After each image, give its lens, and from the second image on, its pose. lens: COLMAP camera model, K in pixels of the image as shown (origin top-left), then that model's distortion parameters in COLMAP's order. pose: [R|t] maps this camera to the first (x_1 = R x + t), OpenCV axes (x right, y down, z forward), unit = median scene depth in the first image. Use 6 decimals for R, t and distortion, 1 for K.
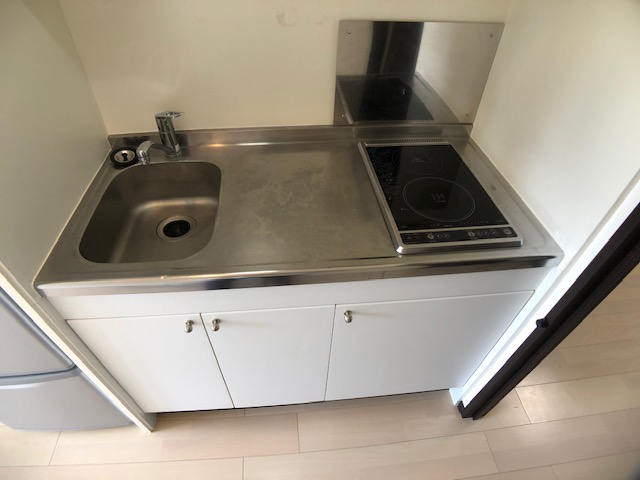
lens RADIAL K [[353.0, 0, 317.9], [0, 353.0, 234.6], [0, 0, 1]] dist [-0.077498, 0.000966]
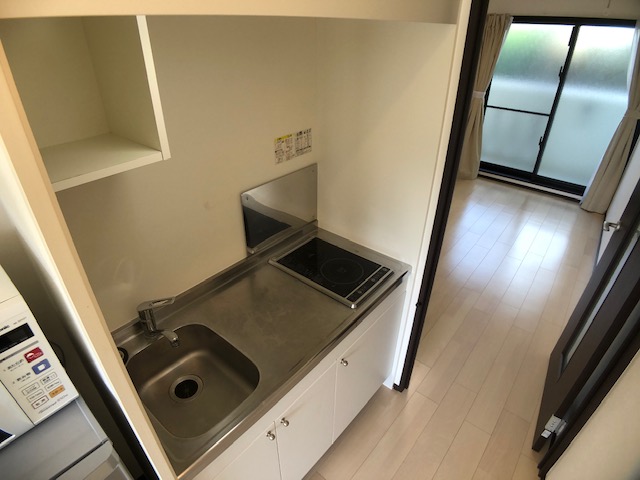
lens RADIAL K [[353.0, 0, 317.9], [0, 353.0, 234.6], [0, 0, 1]] dist [-0.077498, 0.000966]
pose [[0.715627, -0.370208, 0.592304, -0.675050], [0.491012, 0.869738, -0.049633, -0.227939], [-0.496775, 0.326347, 0.804184, -0.354812]]
